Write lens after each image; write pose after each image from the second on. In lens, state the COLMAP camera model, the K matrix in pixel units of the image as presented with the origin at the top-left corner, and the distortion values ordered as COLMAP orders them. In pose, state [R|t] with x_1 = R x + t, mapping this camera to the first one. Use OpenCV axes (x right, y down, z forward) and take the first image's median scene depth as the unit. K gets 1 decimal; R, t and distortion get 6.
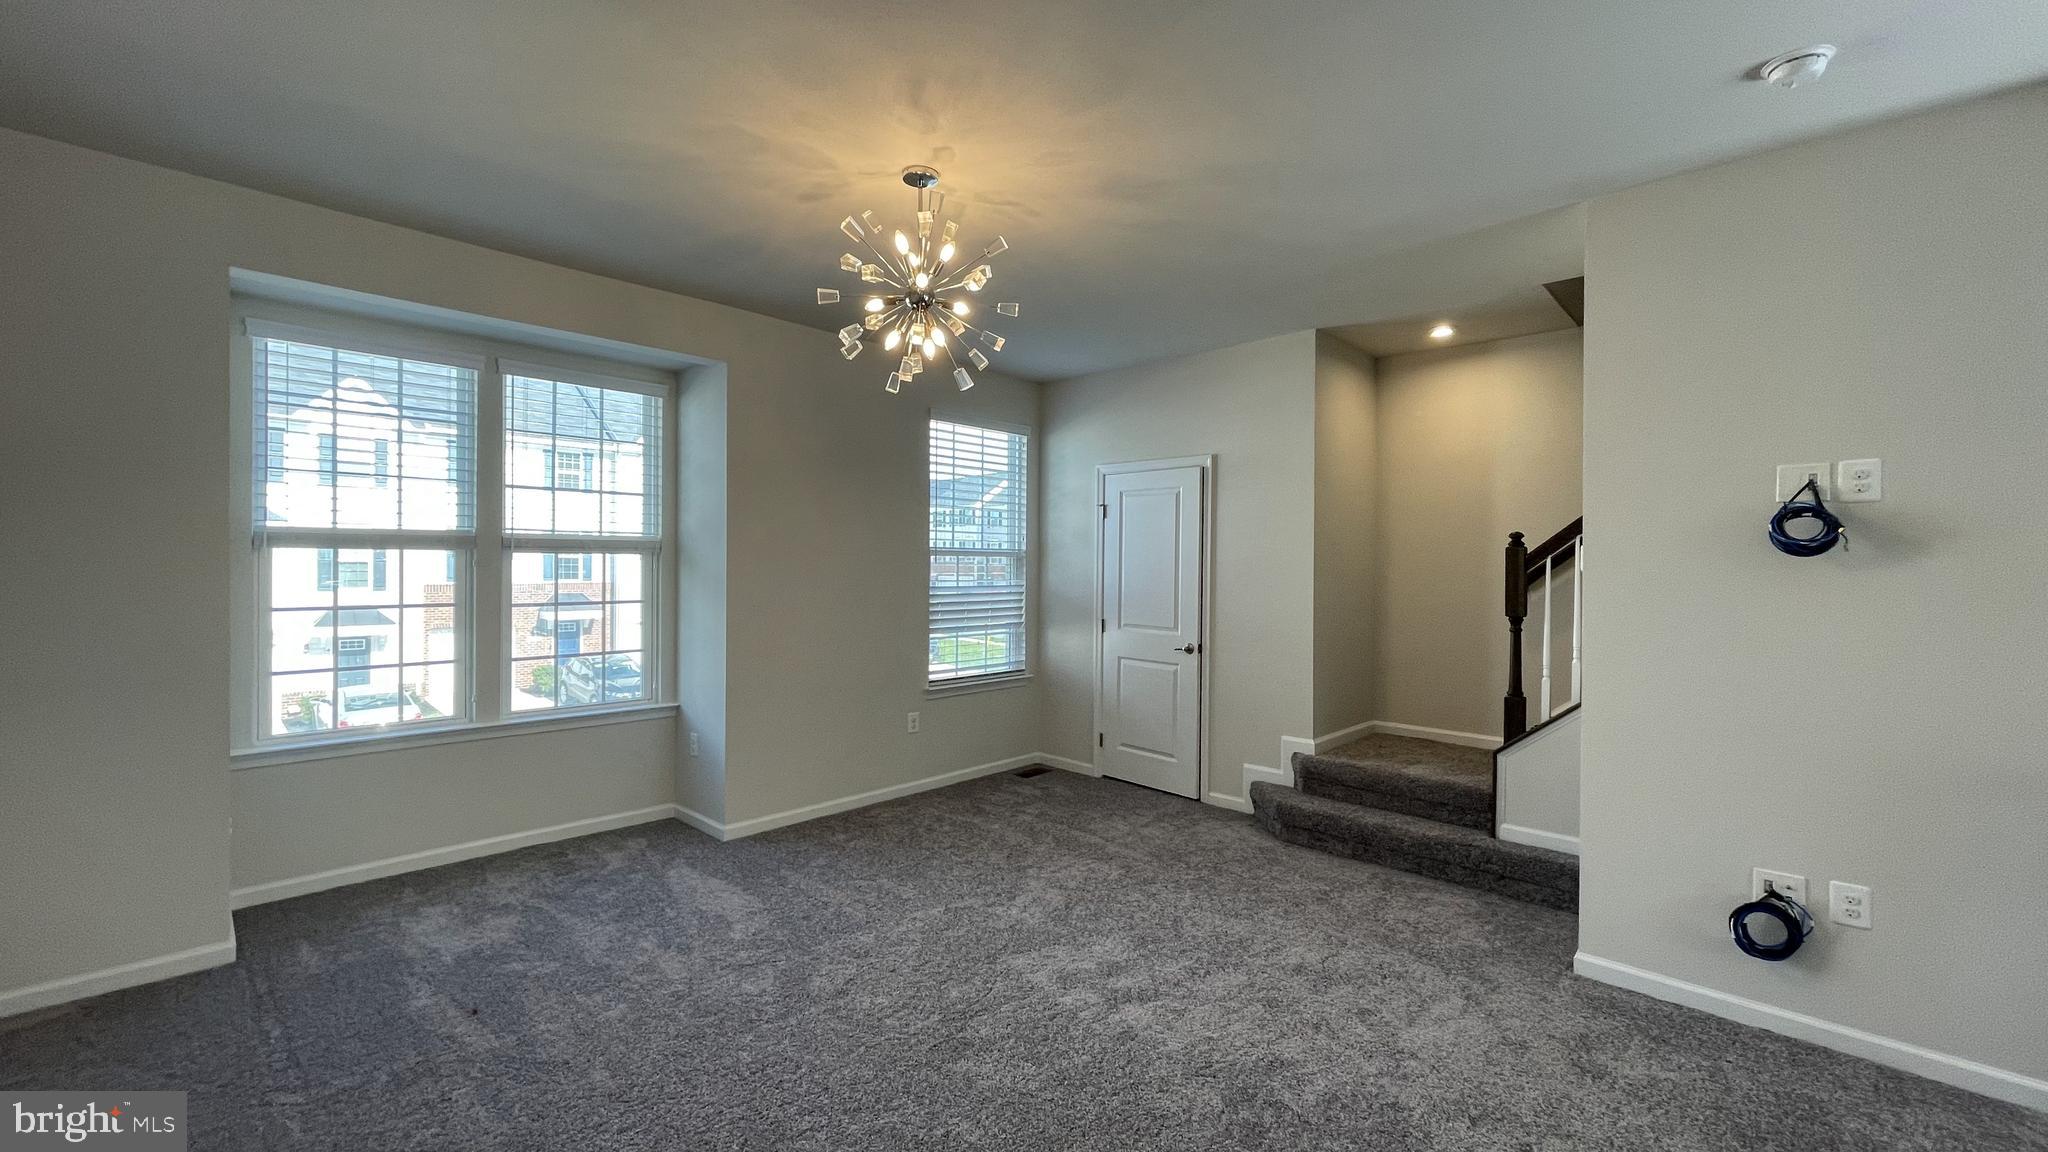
lens RADIAL K [[821.3, 0, 1024.0], [0, 821.3, 568.4], [0, 0, 1]] dist [0.007039, -0.000778]
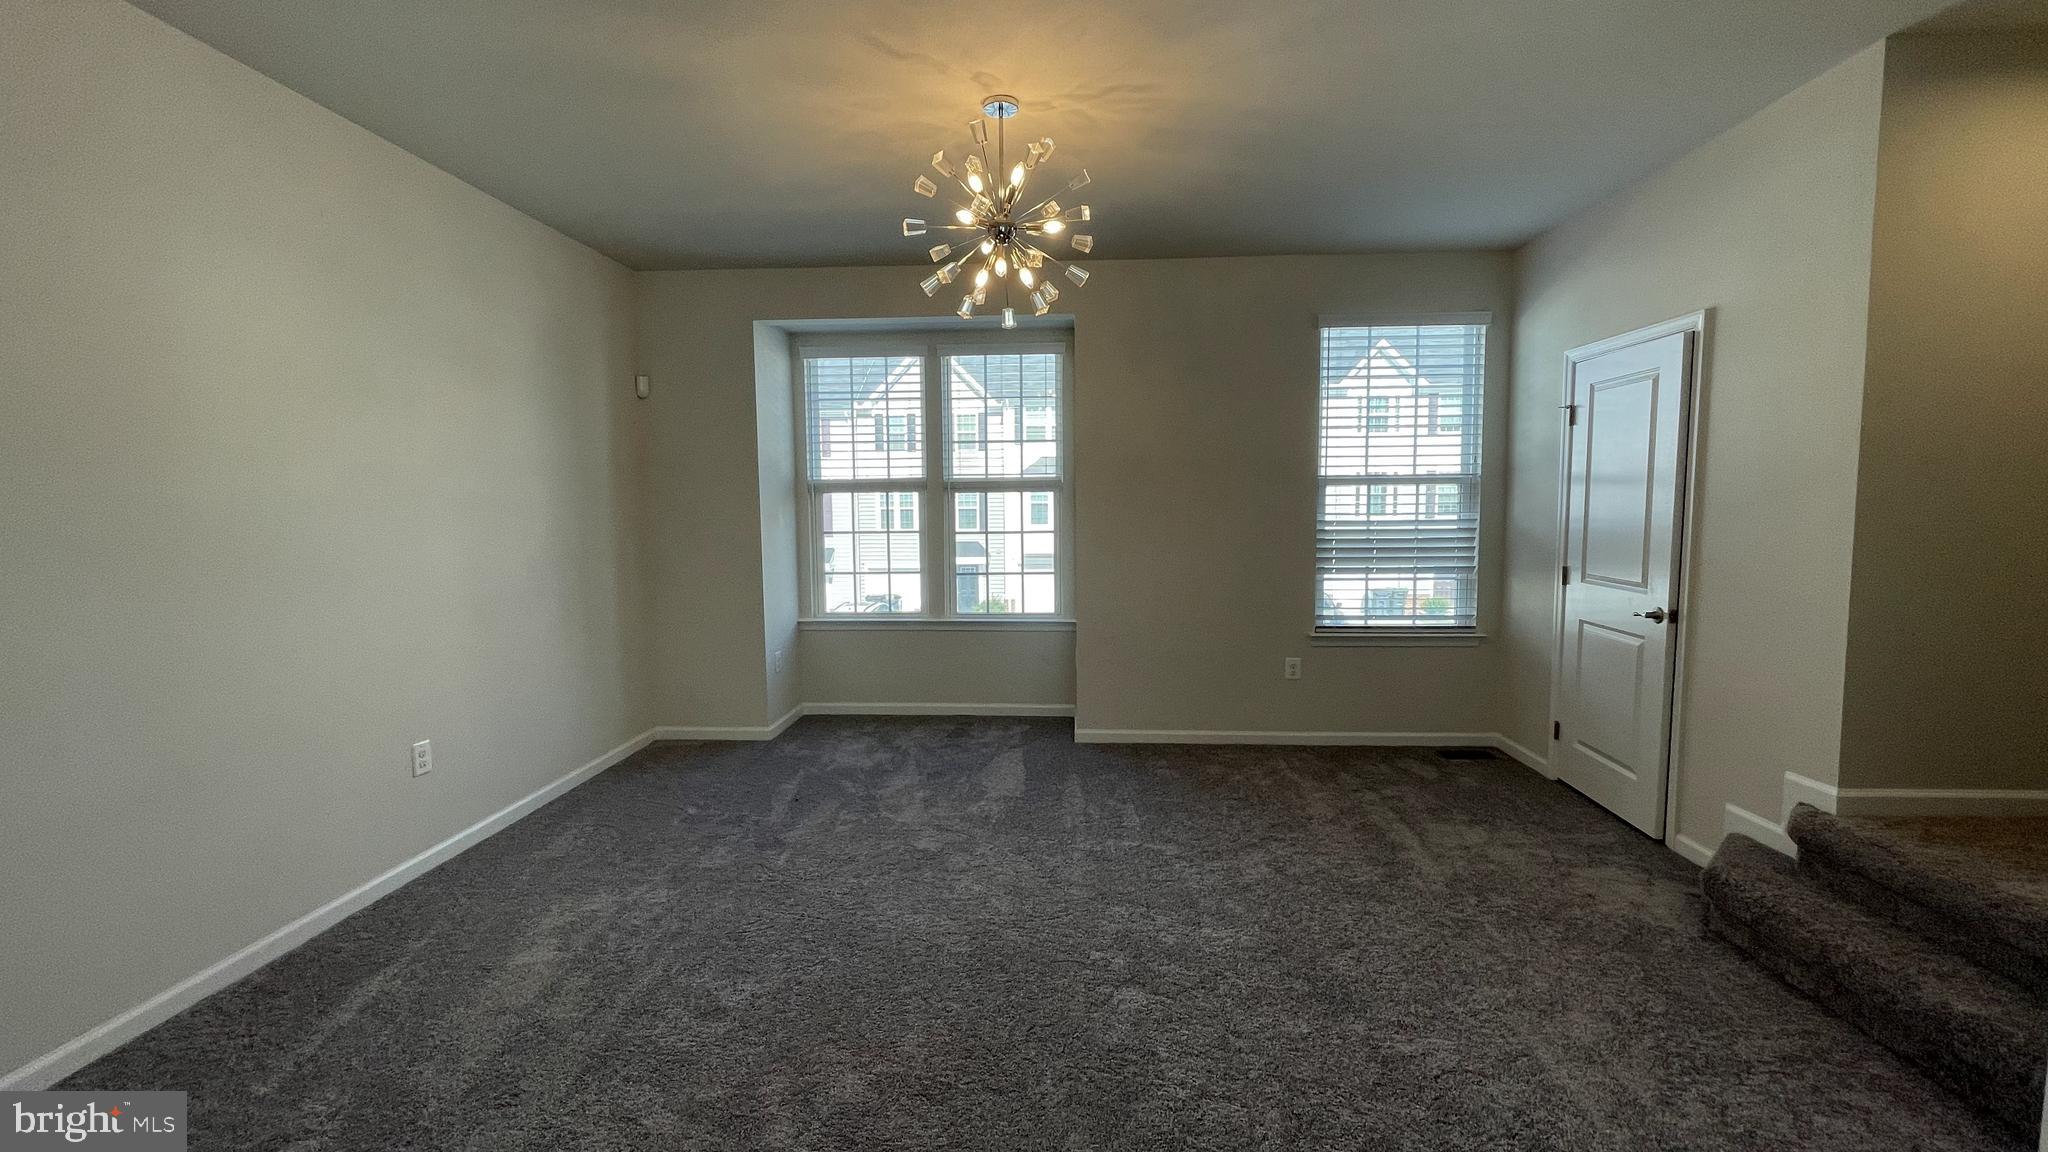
lens RADIAL K [[821.3, 0, 1024.0], [0, 821.3, 568.4], [0, 0, 1]] dist [0.007039, -0.000778]
pose [[0.651754, 0.046173, -0.757024, 0.401493], [0.011124, 0.997456, 0.070415, 0.008752], [0.758349, -0.054314, 0.649582, 0.202221]]
